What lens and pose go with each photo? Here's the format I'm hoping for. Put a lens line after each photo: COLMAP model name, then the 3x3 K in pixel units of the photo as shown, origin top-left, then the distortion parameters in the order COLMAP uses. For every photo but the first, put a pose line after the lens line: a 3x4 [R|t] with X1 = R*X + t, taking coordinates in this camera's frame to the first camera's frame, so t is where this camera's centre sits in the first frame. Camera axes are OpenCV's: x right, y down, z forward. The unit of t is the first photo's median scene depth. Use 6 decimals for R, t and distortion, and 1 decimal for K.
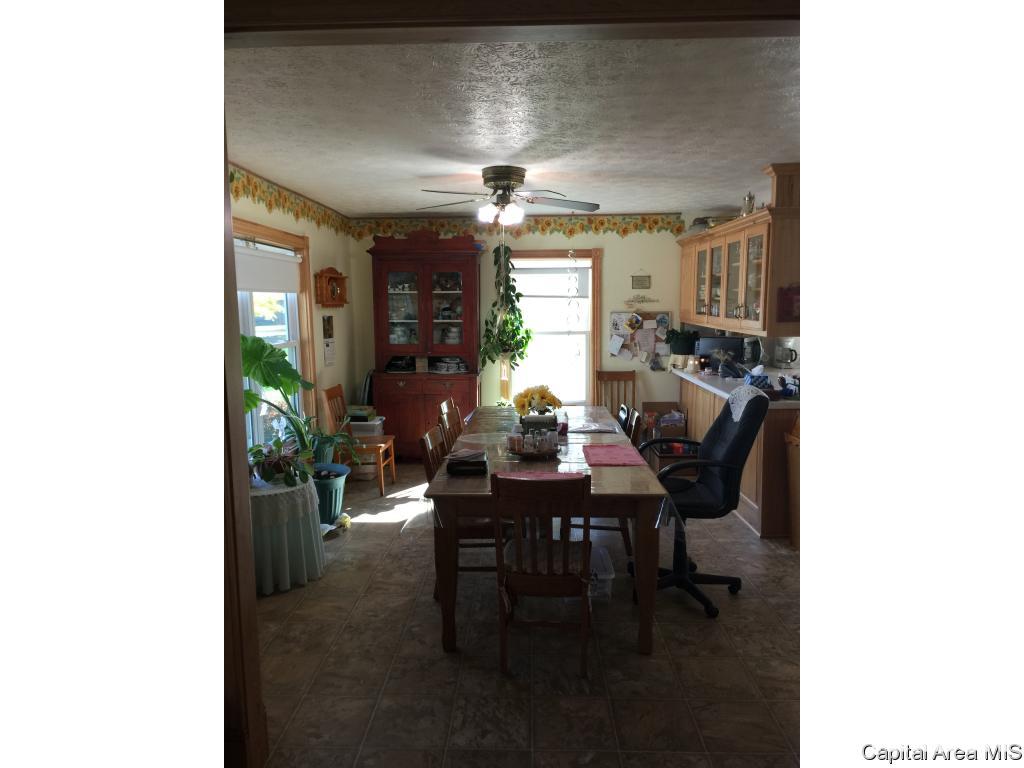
lens RADIAL K [[657.7, 0, 511.1], [0, 657.7, 383.1], [0, 0, 1]] dist [0.005842, 0.000318]
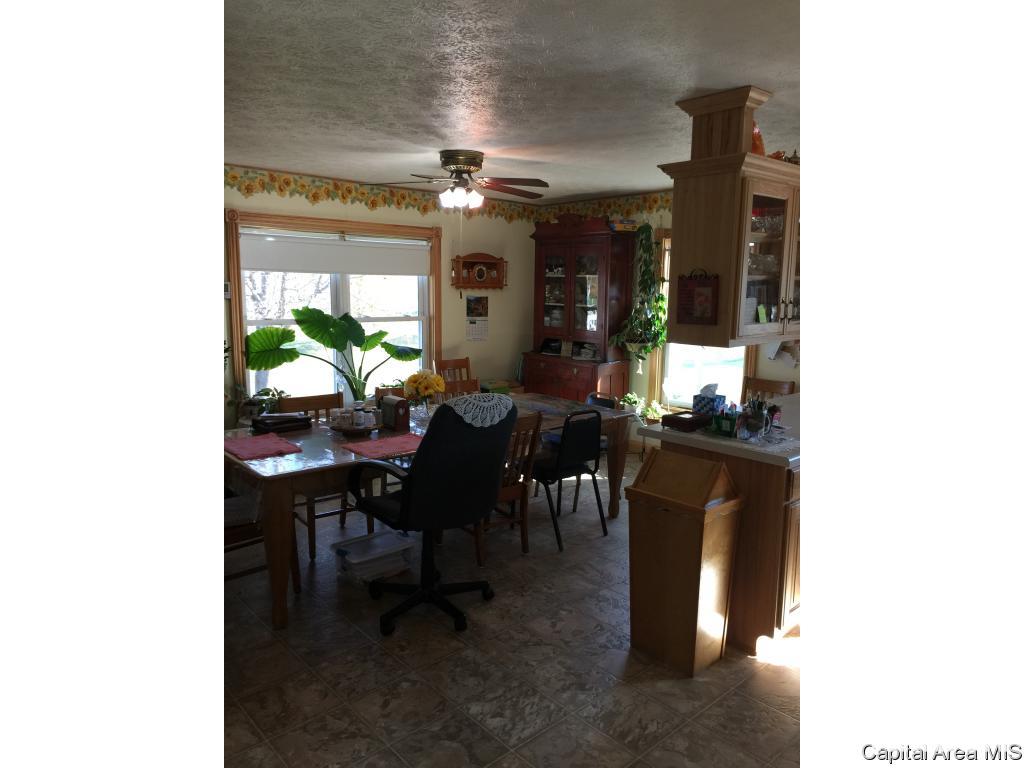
lens RADIAL K [[657.7, 0, 509.6], [0, 657.7, 382.3], [0, 0, 1]] dist [0.005842, 0.000318]
pose [[0.670893, 0.119055, -0.731935, 0.608023], [-0.106083, 0.992285, 0.064167, -0.036347], [0.733927, 0.034596, 0.678346, 0.294803]]
